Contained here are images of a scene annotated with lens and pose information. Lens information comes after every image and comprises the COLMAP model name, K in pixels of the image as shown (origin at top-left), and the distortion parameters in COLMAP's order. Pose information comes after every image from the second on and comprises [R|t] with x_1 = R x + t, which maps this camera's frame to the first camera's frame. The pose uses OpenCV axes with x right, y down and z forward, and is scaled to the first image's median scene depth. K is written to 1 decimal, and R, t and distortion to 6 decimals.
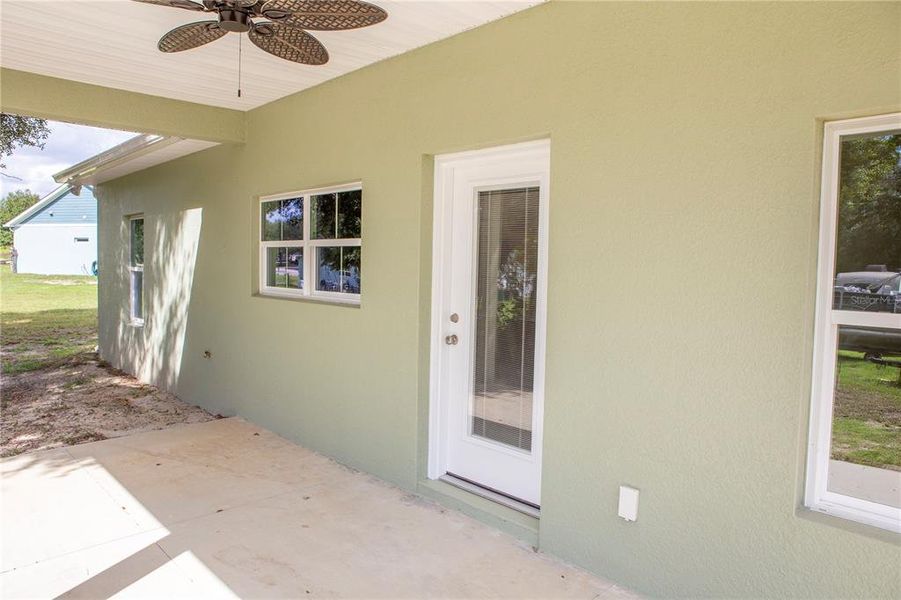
lens RADIAL K [[615.9, 0, 449.9], [0, 615.9, 299.7], [0, 0, 1]] dist [-0.097972, 0.062304]
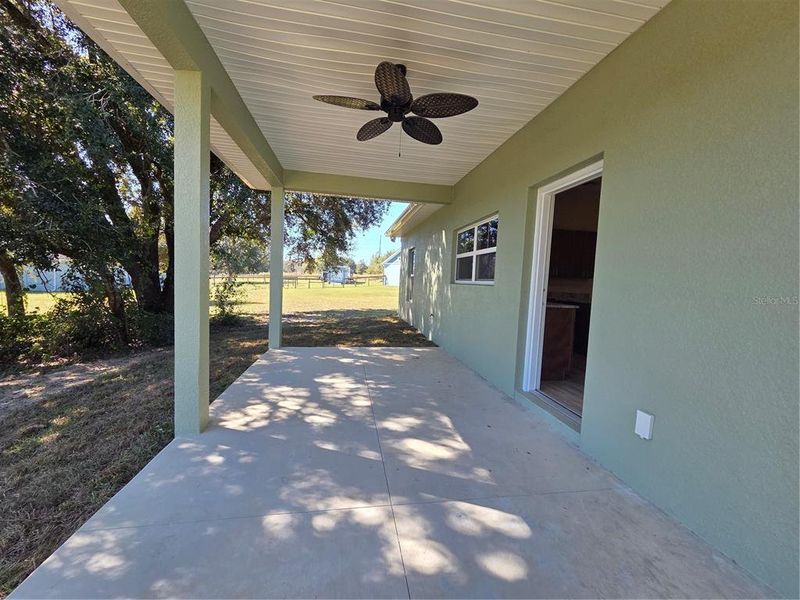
lens RADIAL K [[327.3, 0, 399.8], [0, 327.3, 302.6], [0, 0, 1]] dist [0.002494, 0.000117]
pose [[0.828535, 0.059329, -0.556785, 0.150305], [-0.065691, 0.997803, 0.008569, 0.068428], [0.556070, 0.029476, 0.830613, 0.085789]]
